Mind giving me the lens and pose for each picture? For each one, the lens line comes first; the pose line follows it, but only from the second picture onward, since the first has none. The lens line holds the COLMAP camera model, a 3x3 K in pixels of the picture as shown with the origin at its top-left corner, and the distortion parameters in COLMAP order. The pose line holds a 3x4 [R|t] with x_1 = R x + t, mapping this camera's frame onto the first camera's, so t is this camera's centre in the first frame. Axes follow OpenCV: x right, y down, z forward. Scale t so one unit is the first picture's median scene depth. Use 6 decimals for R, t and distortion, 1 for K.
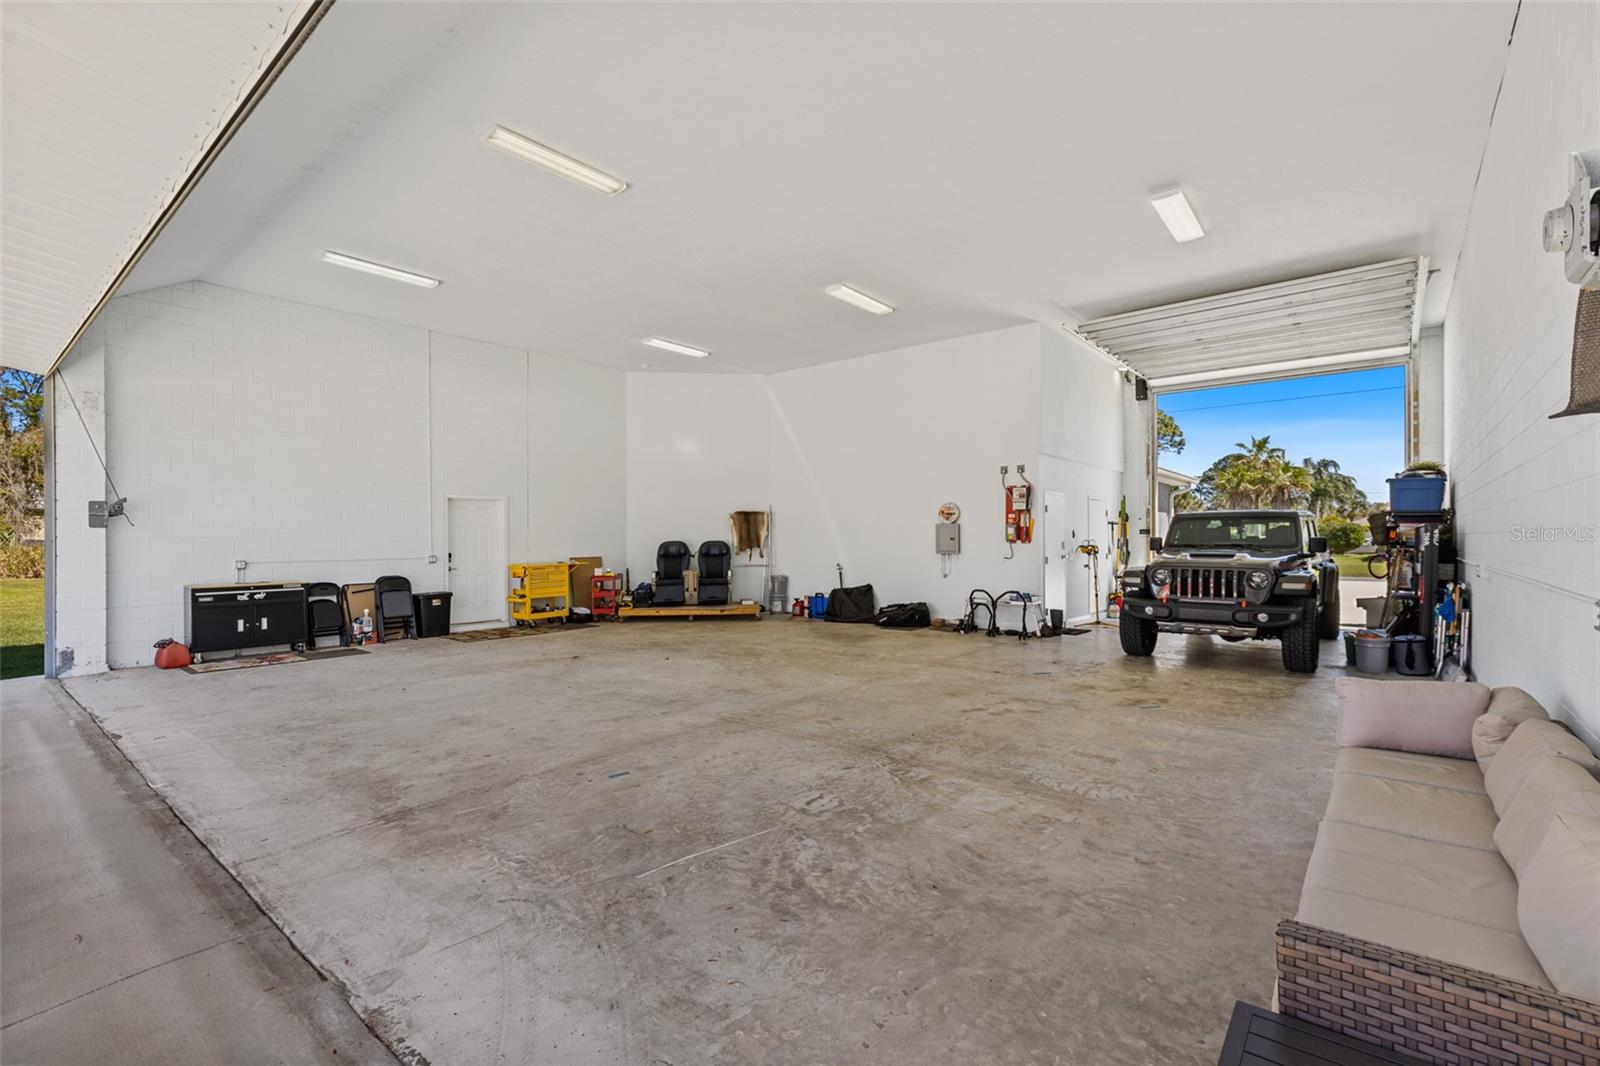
lens RADIAL K [[717.0, 0, 797.2], [0, 717.0, 534.3], [0, 0, 1]] dist [-0.000906, -0.001024]
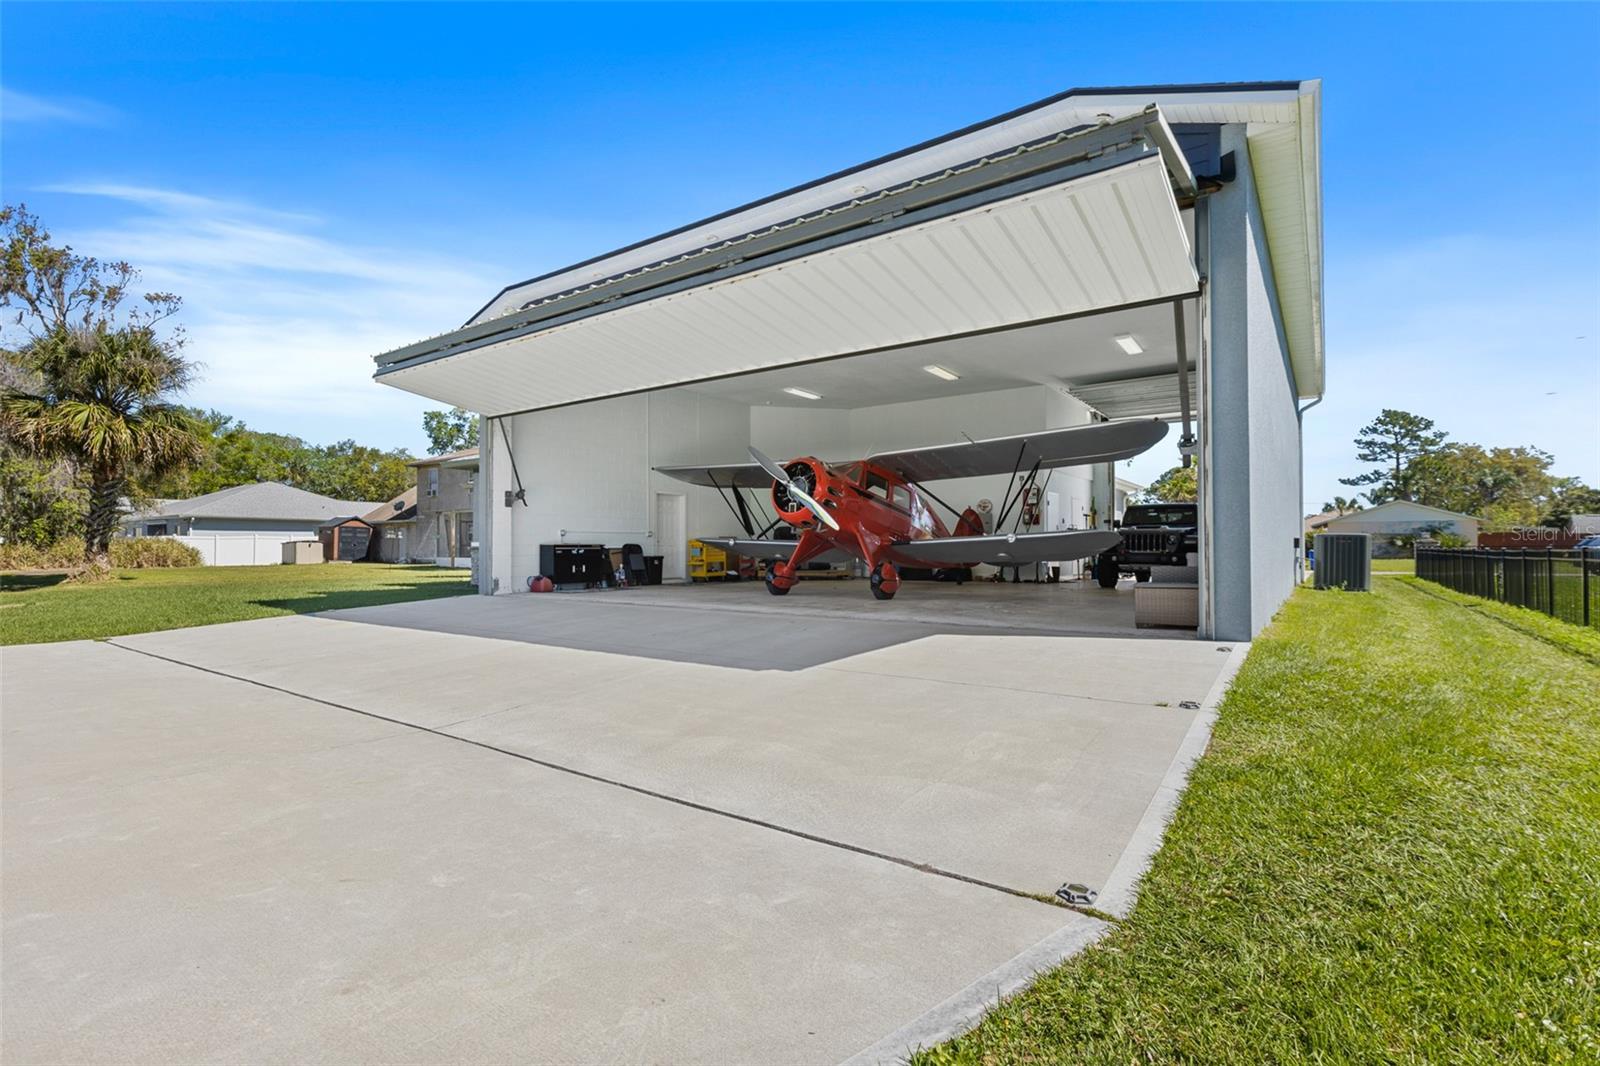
lens RADIAL K [[732.5, 0, 800.0], [0, 732.5, 533.0], [0, 0, 1]] dist [0.001354, 0.000312]
pose [[0.997712, 0.004235, 0.067477, -0.304132], [-0.003196, 0.999875, -0.015502, 0.056365], [-0.067534, 0.015251, 0.997600, -0.564871]]
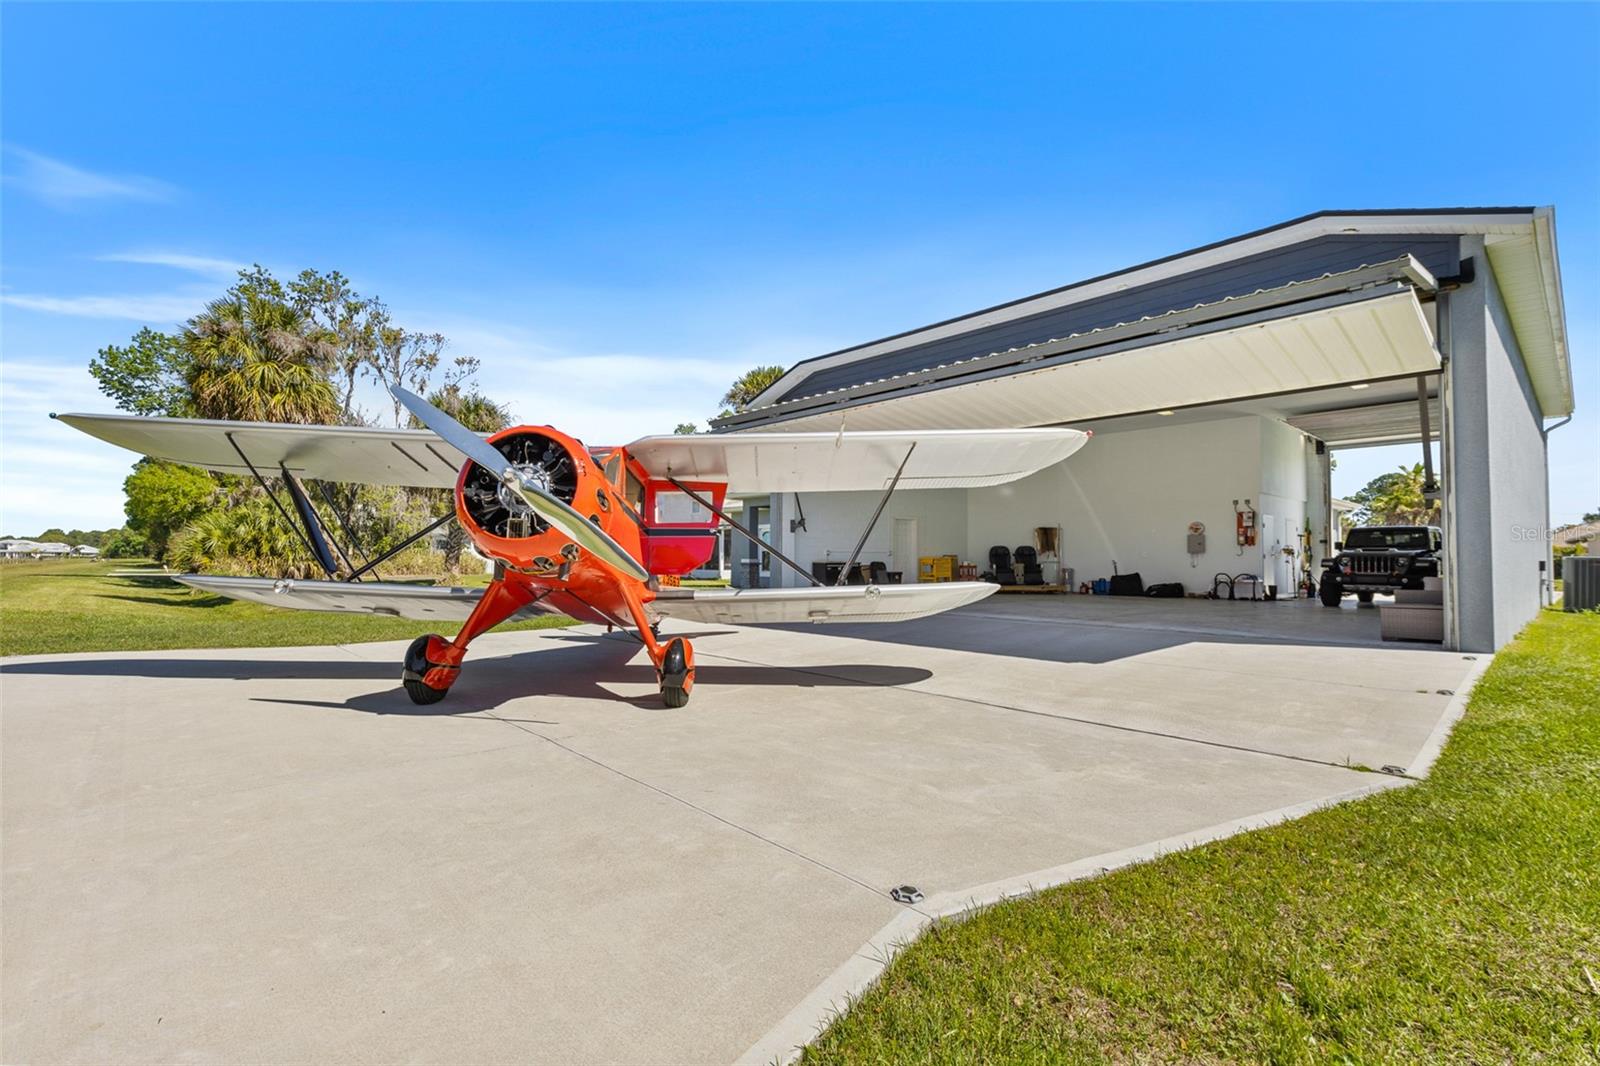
lens RADIAL K [[717.0, 0, 797.2], [0, 717.0, 534.3], [0, 0, 1]] dist [-0.000906, -0.001024]
pose [[0.989296, 0.003794, -0.145872, -0.485787], [-0.007995, 0.999570, -0.028225, 0.040729], [0.145702, 0.029089, 0.988901, -0.810063]]
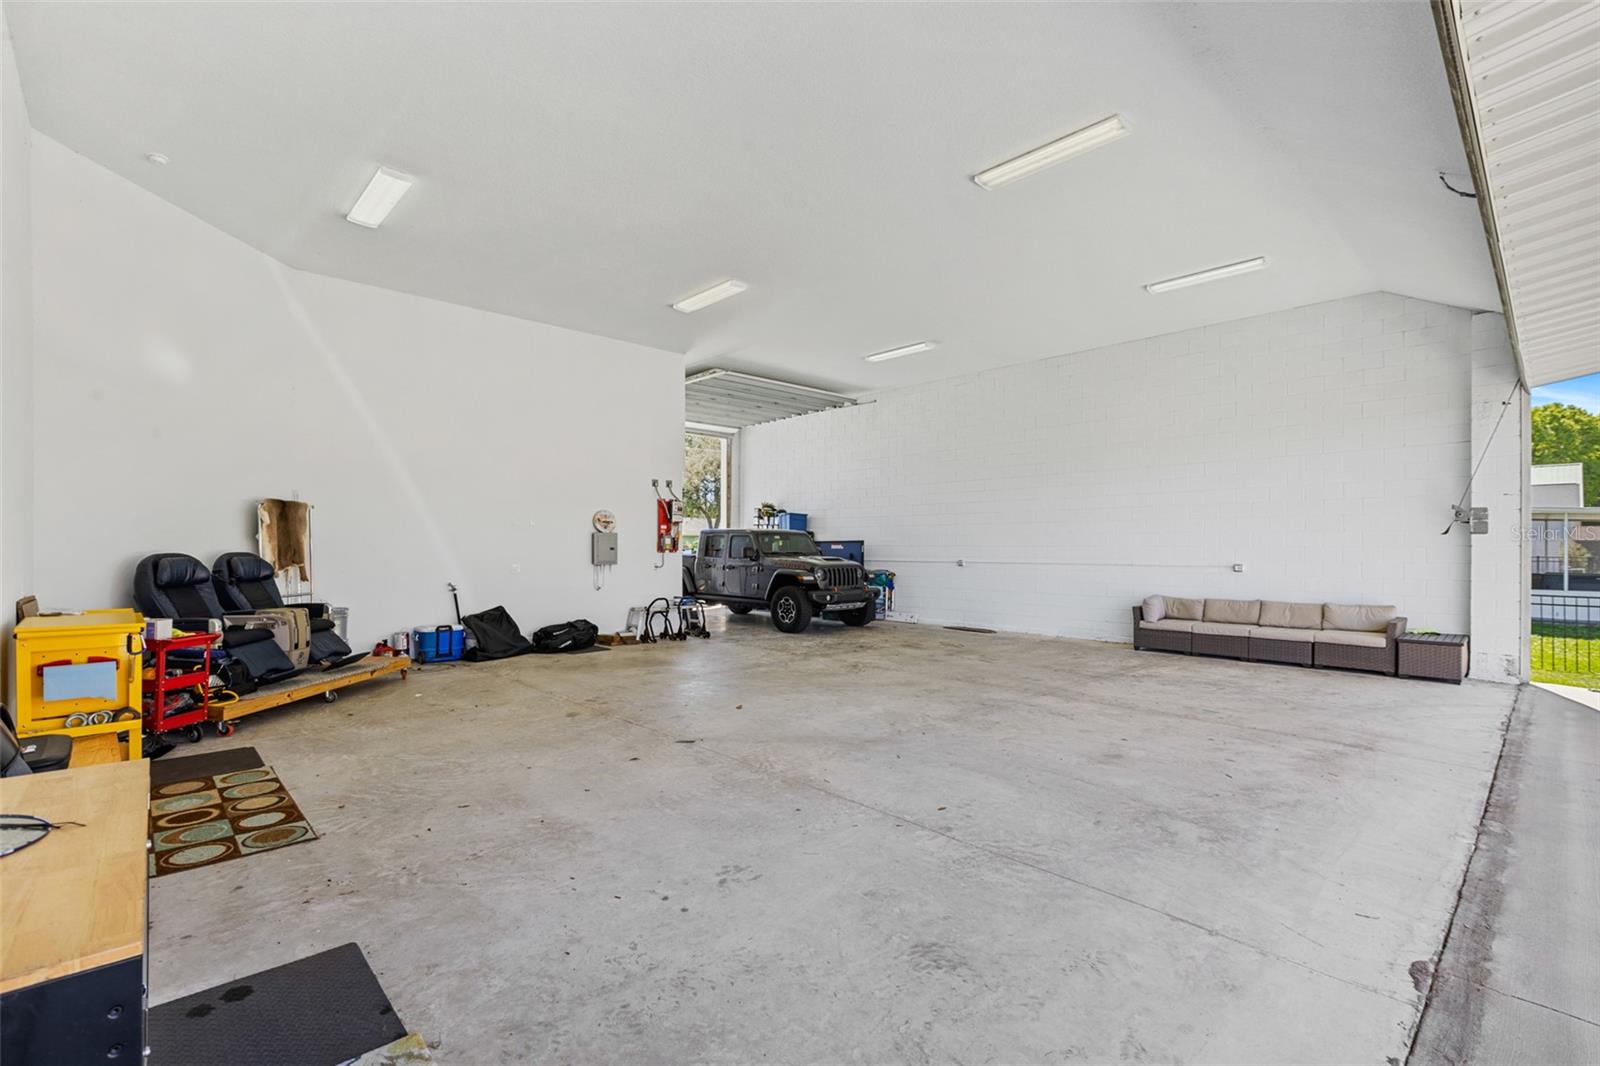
lens RADIAL K [[717.0, 0, 797.2], [0, 717.0, 534.3], [0, 0, 1]] dist [-0.000906, -0.001024]
pose [[0.126268, 0.020514, 0.991784, -0.737783], [-0.007072, 0.999779, -0.019779, 0.004620], [-0.991971, -0.004516, 0.126385, 0.674913]]
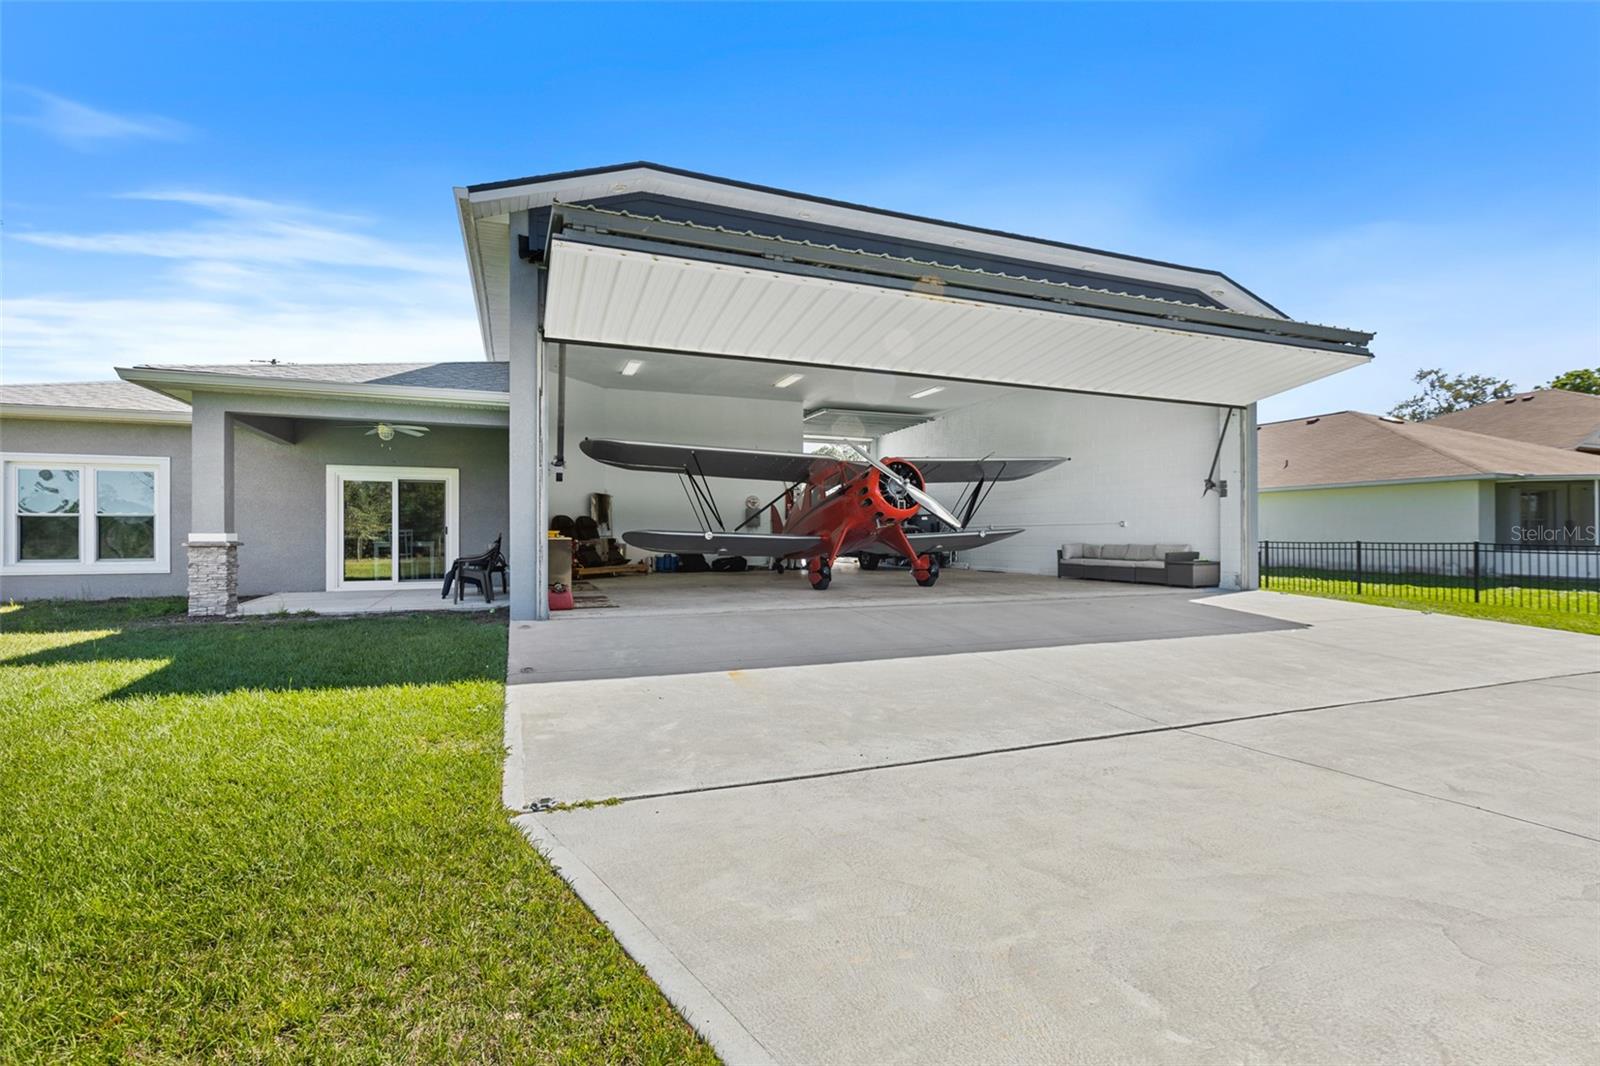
lens RADIAL K [[717.0, 0, 797.2], [0, 717.0, 534.3], [0, 0, 1]] dist [-0.000906, -0.001024]
pose [[0.488585, 0.005786, 0.872497, -1.284933], [-0.005673, 0.999978, -0.003455, 0.054369], [-0.872498, -0.003262, 0.488607, 0.098578]]
